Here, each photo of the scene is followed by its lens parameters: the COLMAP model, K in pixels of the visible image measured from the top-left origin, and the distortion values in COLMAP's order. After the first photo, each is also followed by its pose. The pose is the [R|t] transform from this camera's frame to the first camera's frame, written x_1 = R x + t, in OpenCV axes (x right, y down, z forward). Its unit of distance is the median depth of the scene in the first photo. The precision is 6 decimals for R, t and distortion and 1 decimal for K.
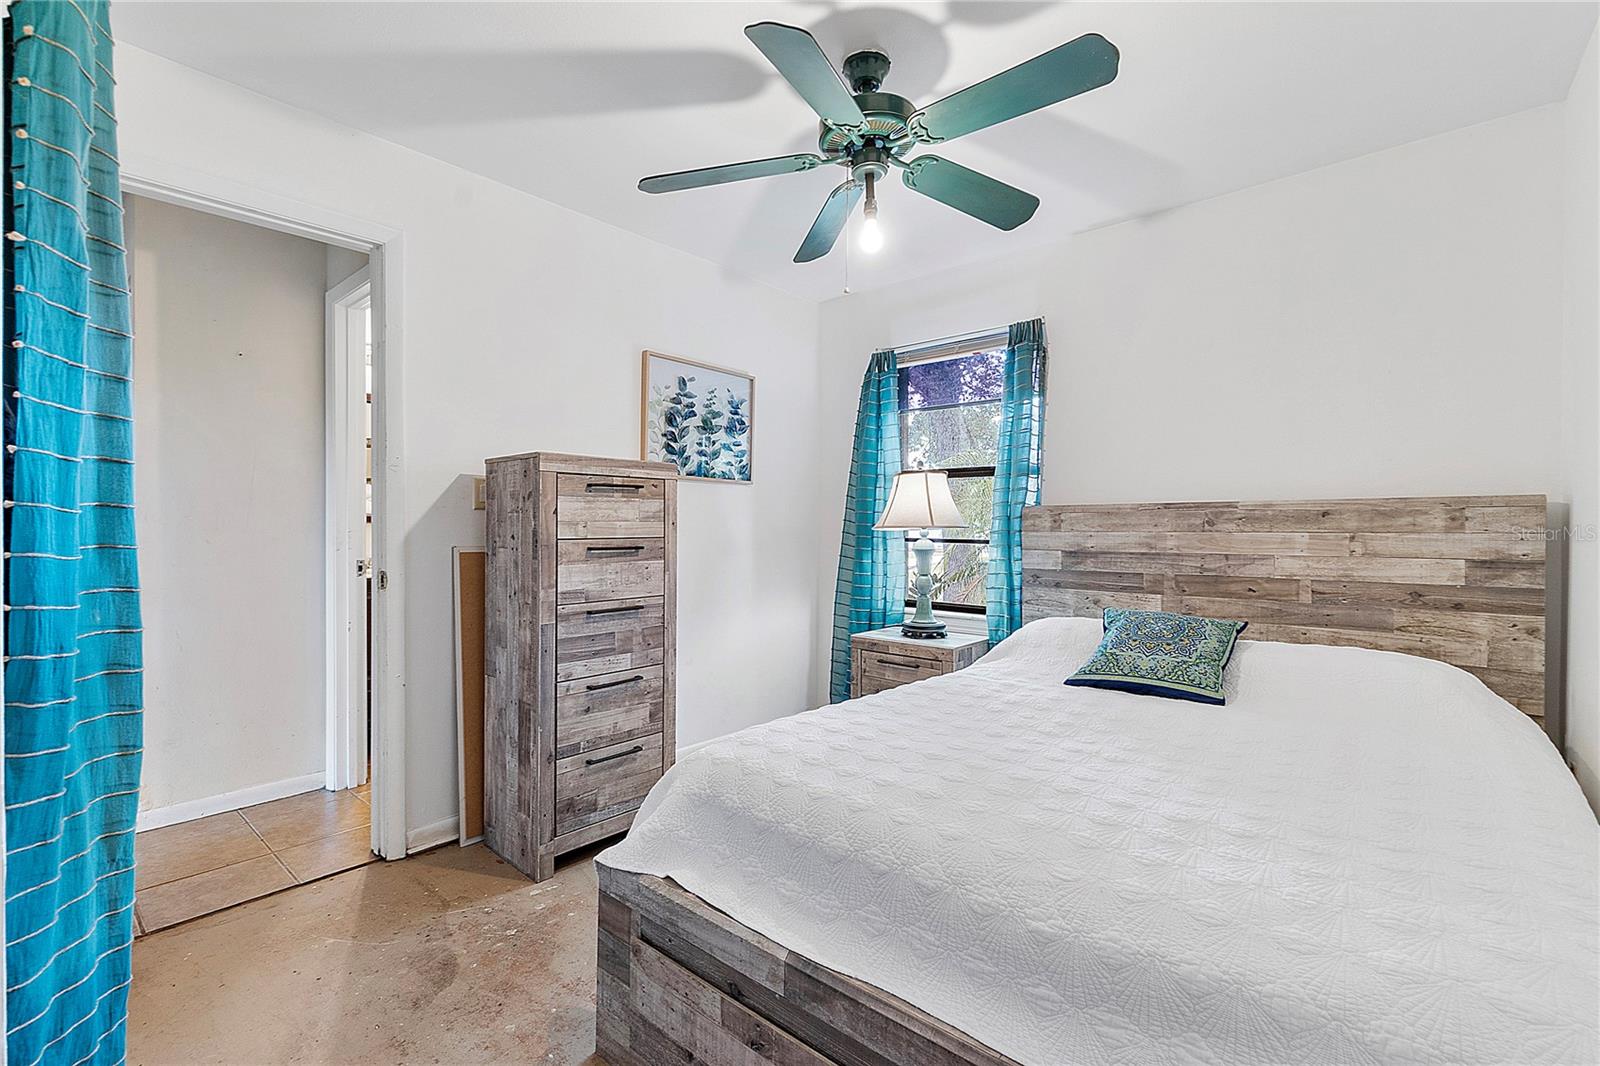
lens RADIAL K [[707.9, 0, 790.1], [0, 707.9, 531.4], [0, 0, 1]] dist [0.000832, -0.000858]
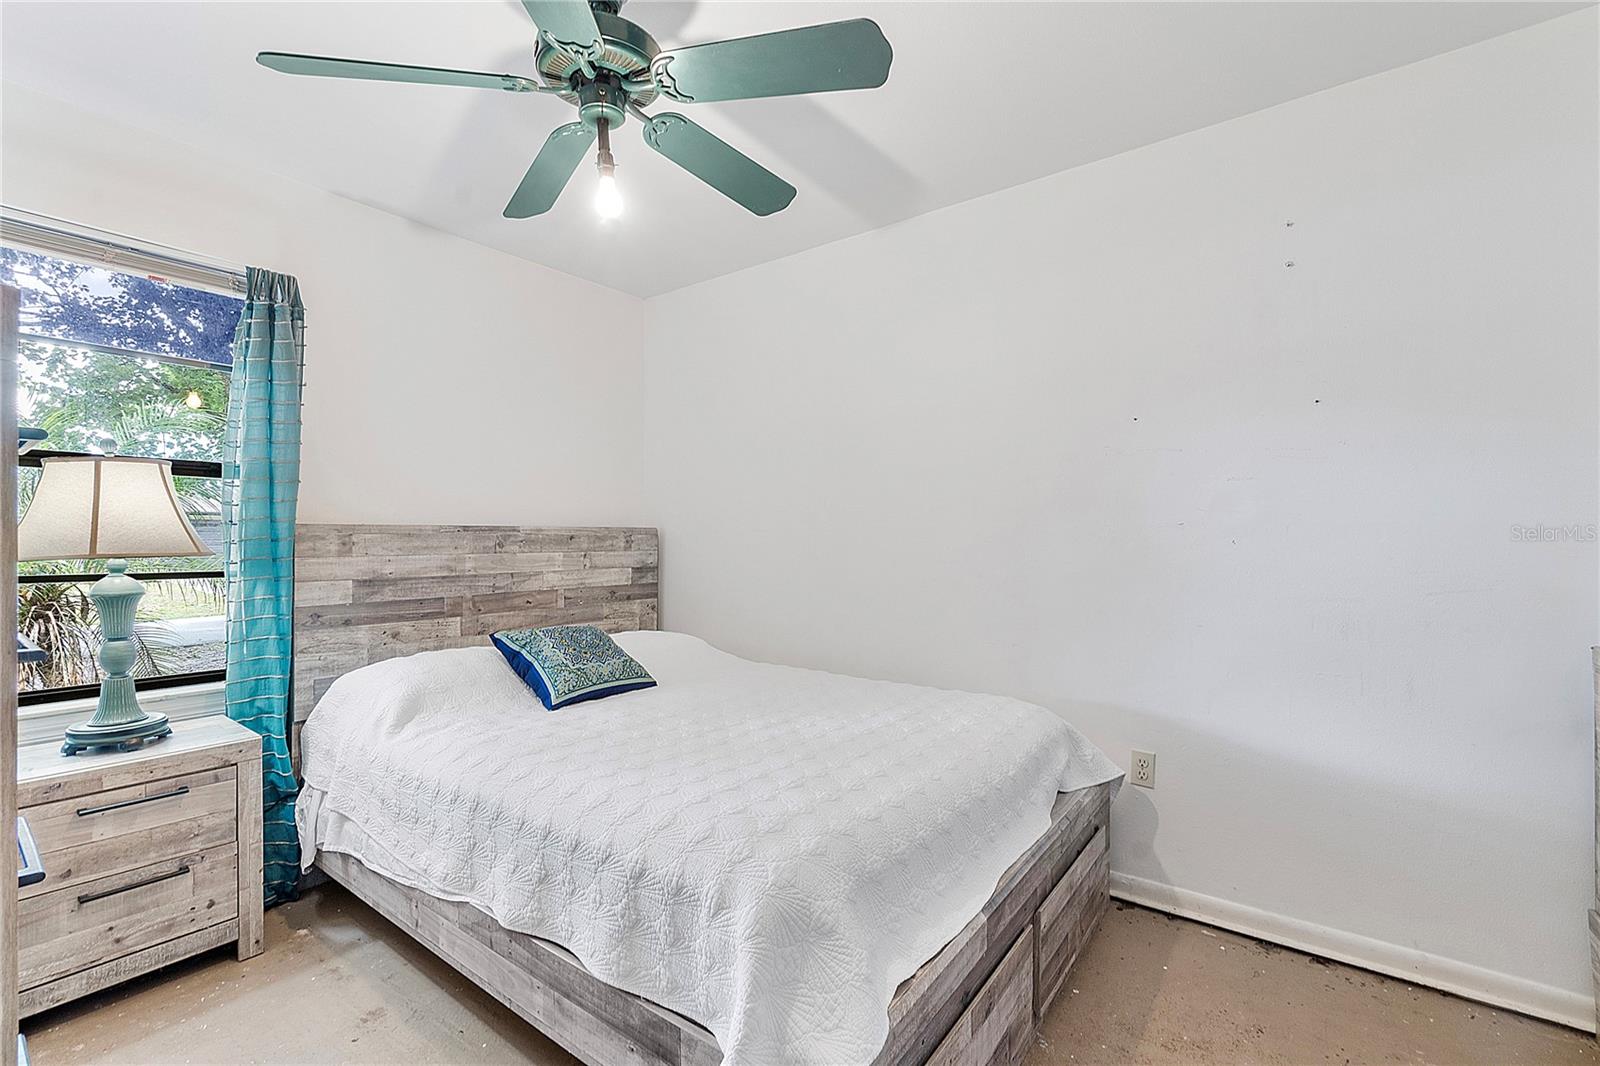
lens RADIAL K [[697.2, 0, 794.9], [0, 697.2, 535.1], [0, 0, 1]] dist [-0.005159, 0.000277]
pose [[-0.078273, 0.004596, 0.996921, -0.523969], [0.008304, 0.999958, -0.003958, -0.019483], [-0.996897, 0.007968, -0.078308, 0.635847]]
